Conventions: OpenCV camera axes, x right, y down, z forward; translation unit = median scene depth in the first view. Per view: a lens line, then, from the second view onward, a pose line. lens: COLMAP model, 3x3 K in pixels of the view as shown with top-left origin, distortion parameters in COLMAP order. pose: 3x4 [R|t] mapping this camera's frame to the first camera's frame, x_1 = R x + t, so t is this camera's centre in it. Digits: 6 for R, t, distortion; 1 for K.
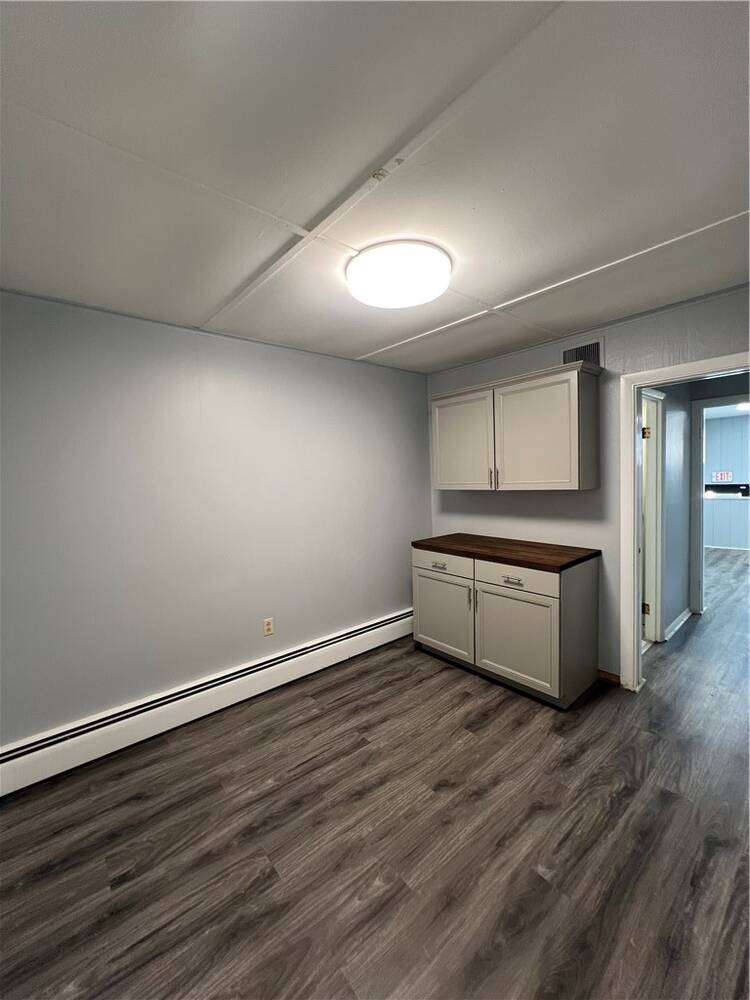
lens RADIAL K [[399.5, 0, 373.2], [0, 399.5, 500.0], [0, 0, 1]] dist [-0.000443, 0.000534]
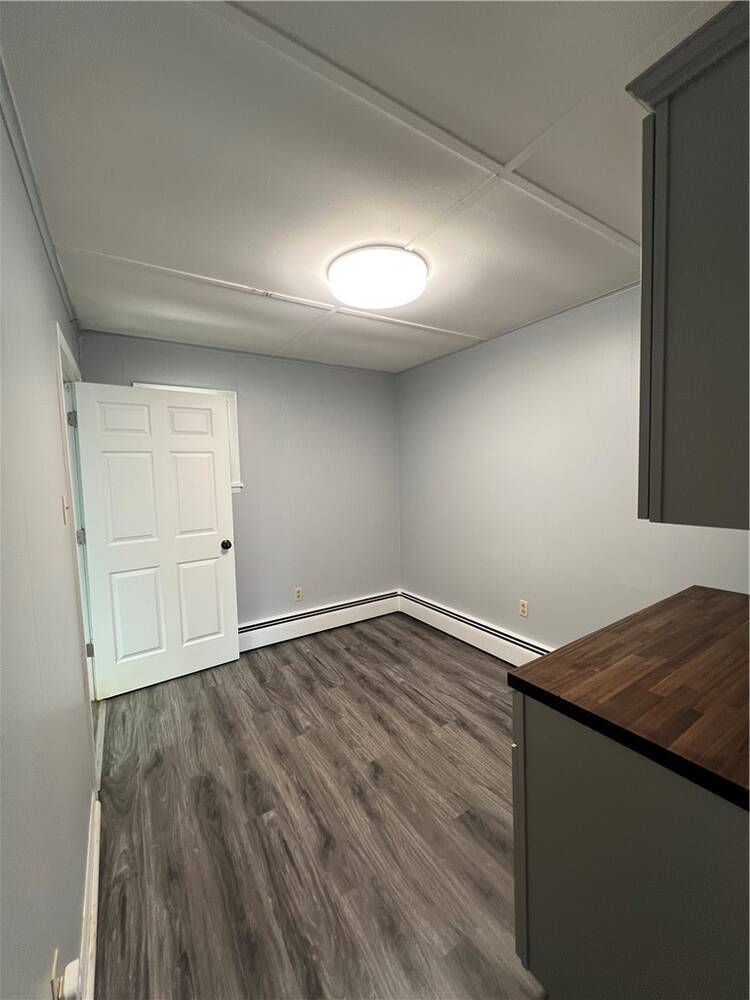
lens RADIAL K [[399.5, 0, 375.2], [0, 399.5, 499.7], [0, 0, 1]] dist [-0.000443, 0.000534]
pose [[-0.137474, 0.105933, -0.984824, 1.242750], [-0.024240, 0.993607, 0.110261, -0.092291], [0.990209, 0.039030, -0.134027, 1.241803]]
